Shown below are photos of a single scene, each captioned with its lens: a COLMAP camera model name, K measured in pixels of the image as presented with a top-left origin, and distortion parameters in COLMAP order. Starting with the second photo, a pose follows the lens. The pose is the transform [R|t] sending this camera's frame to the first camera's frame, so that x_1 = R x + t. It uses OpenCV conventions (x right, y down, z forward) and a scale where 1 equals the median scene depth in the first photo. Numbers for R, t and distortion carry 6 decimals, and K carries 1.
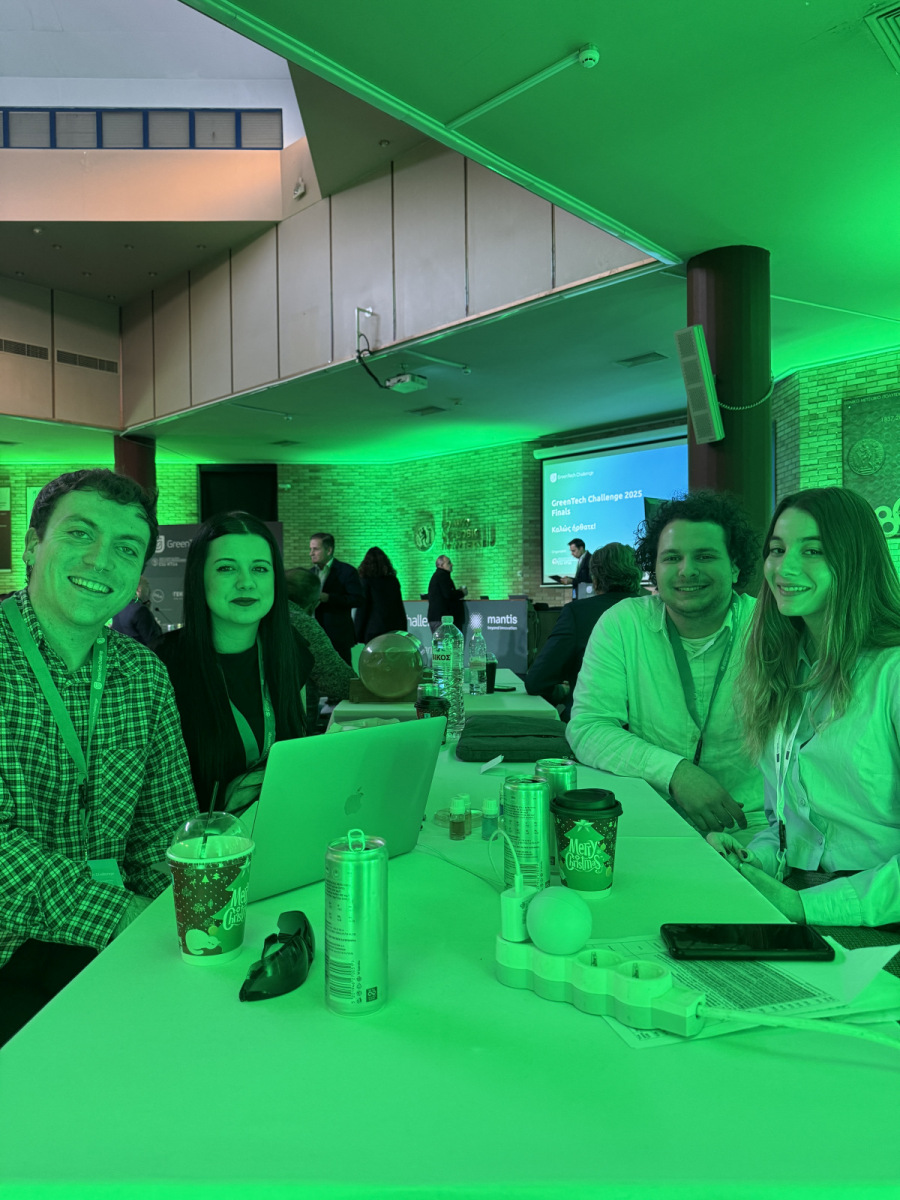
lens RADIAL K [[846.5, 0, 450.0], [0, 846.5, 600.0], [0, 0, 1]] dist [0.184507, -0.322233]
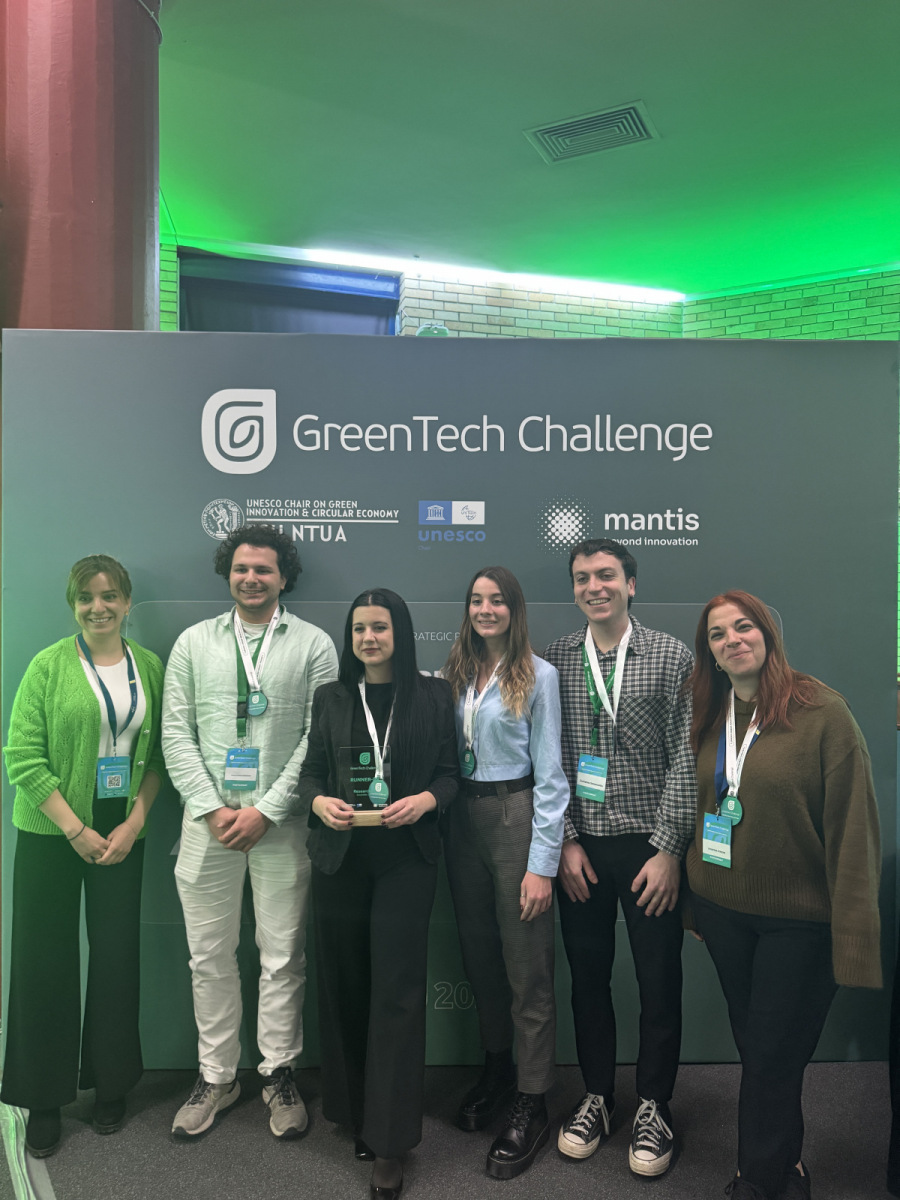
lens RADIAL K [[846.5, 0, 450.0], [0, 846.5, 600.0], [0, 0, 1]] dist [0.184507, -0.322233]
pose [[0.962731, 0.012202, 0.270184, -0.329767], [-0.012645, 0.999920, -0.000102, -0.024901], [-0.270164, -0.003319, 0.962809, 0.758321]]
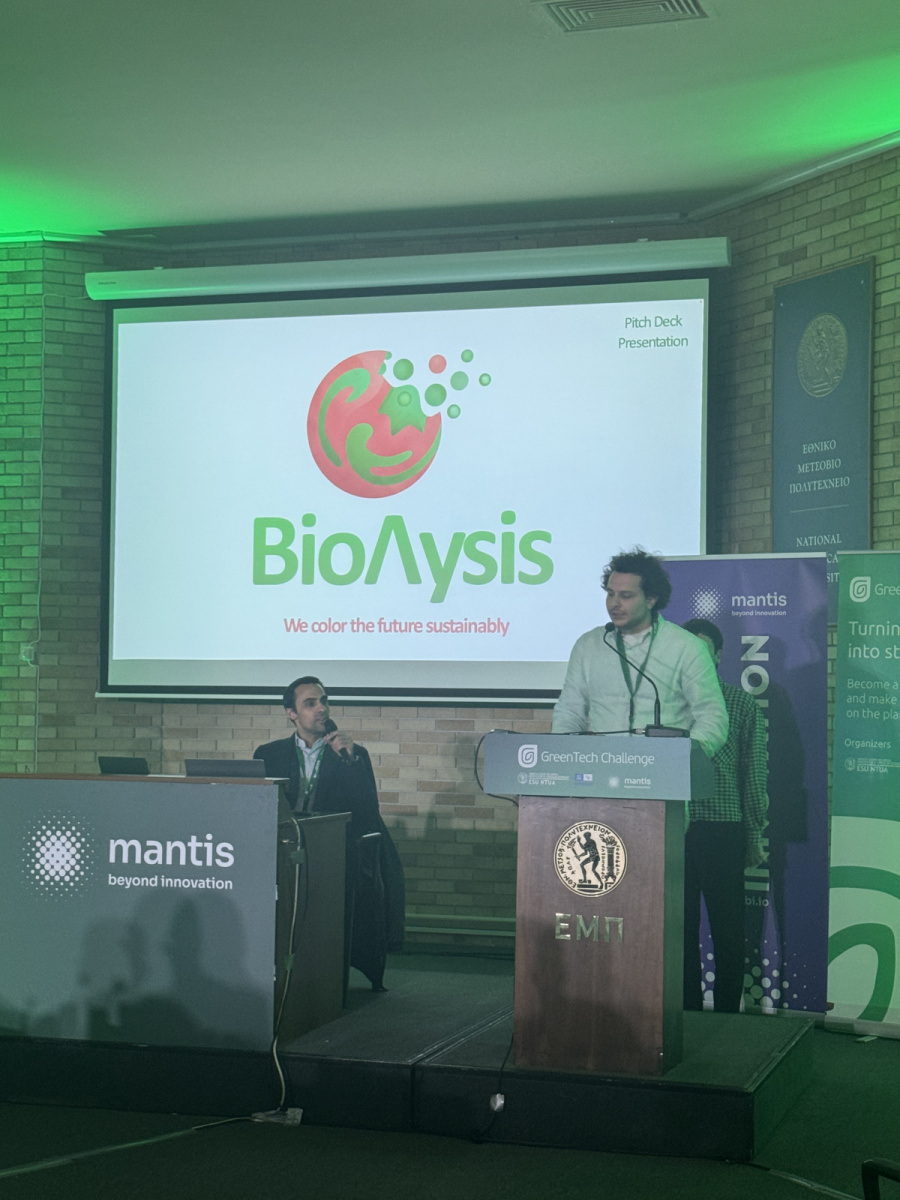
lens RADIAL K [[1993.0, 0, 450.0], [0, 1993.0, 600.0], [0, 0, 1]] dist [0.134956, 0.146819]
pose [[0.904012, 0.036640, 0.425935, -0.097084], [-0.020345, 0.998879, -0.042746, -0.023039], [-0.427024, 0.029977, 0.903743, 0.265307]]
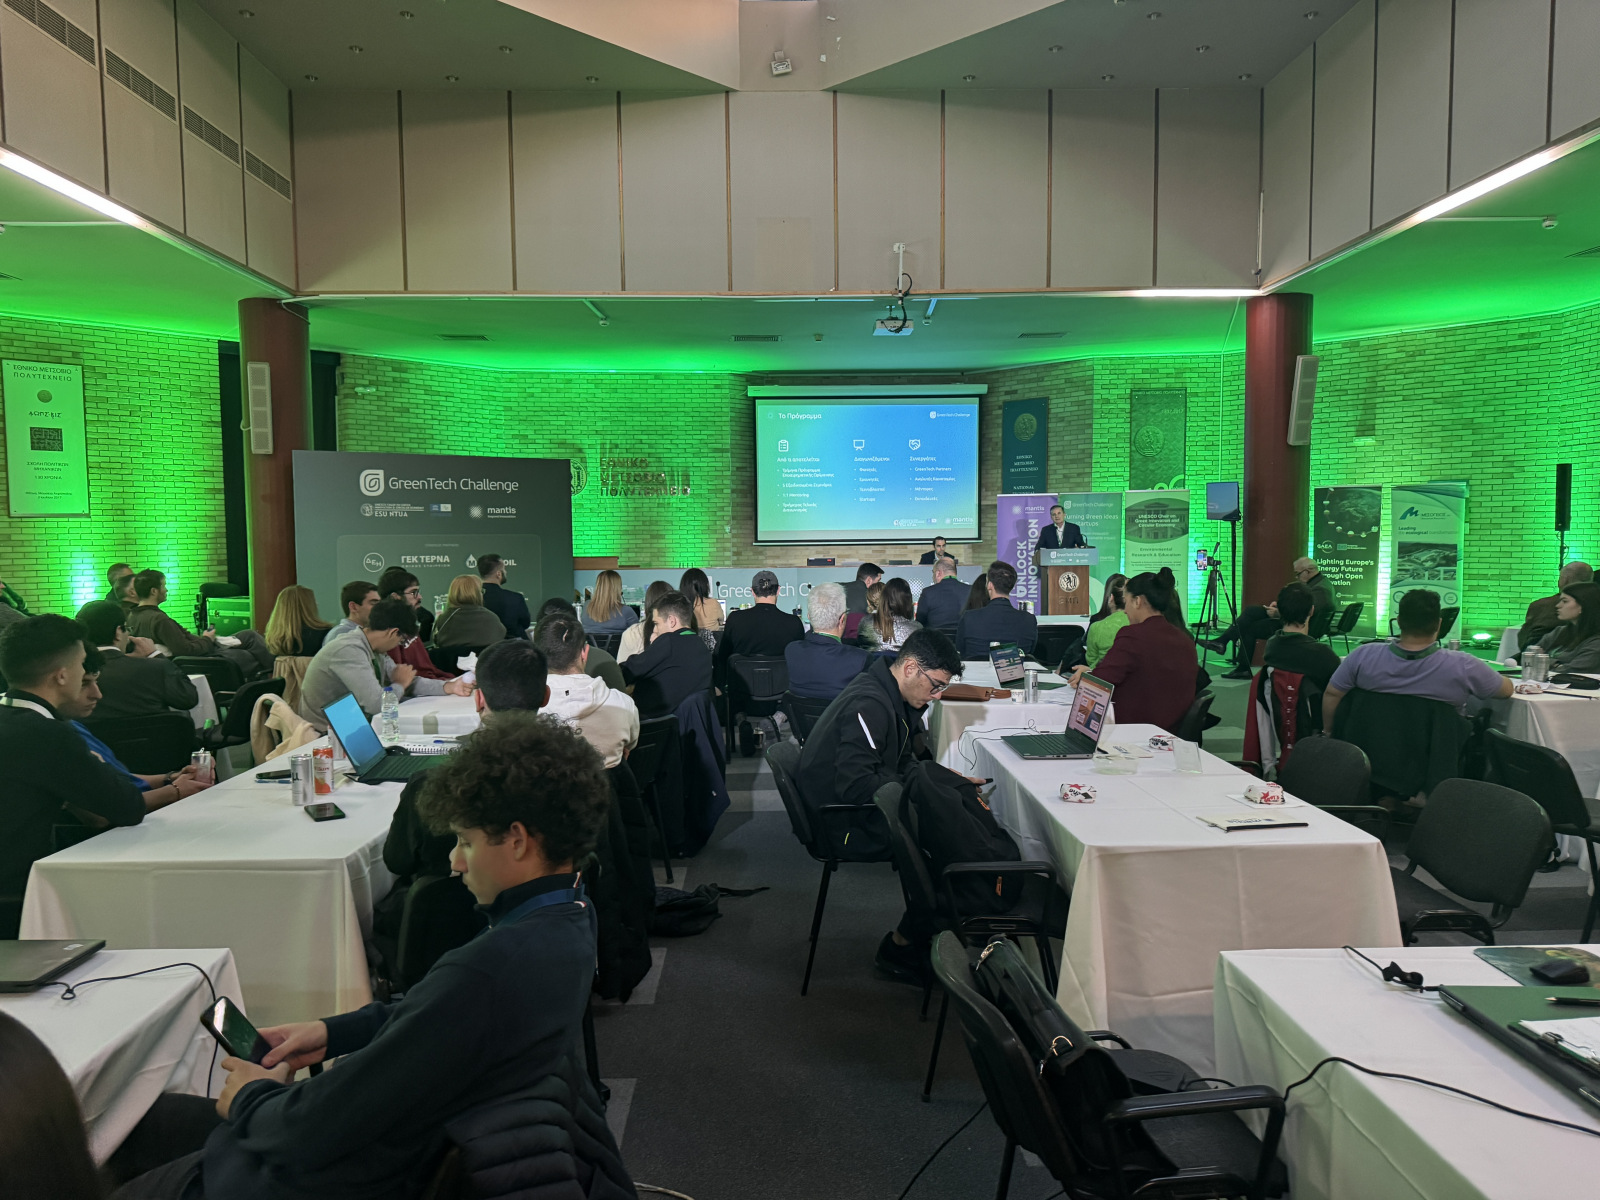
lens RADIAL K [[1128.7, 0, 800.0], [0, 1128.7, 600.0], [0, 0, 1]] dist [0.184507, -0.322233]
pose [[0.703034, -0.039088, 0.710081, -0.697690], [0.001859, 0.998586, 0.053128, -0.020794], [-0.711154, -0.036031, 0.702112, 0.152027]]
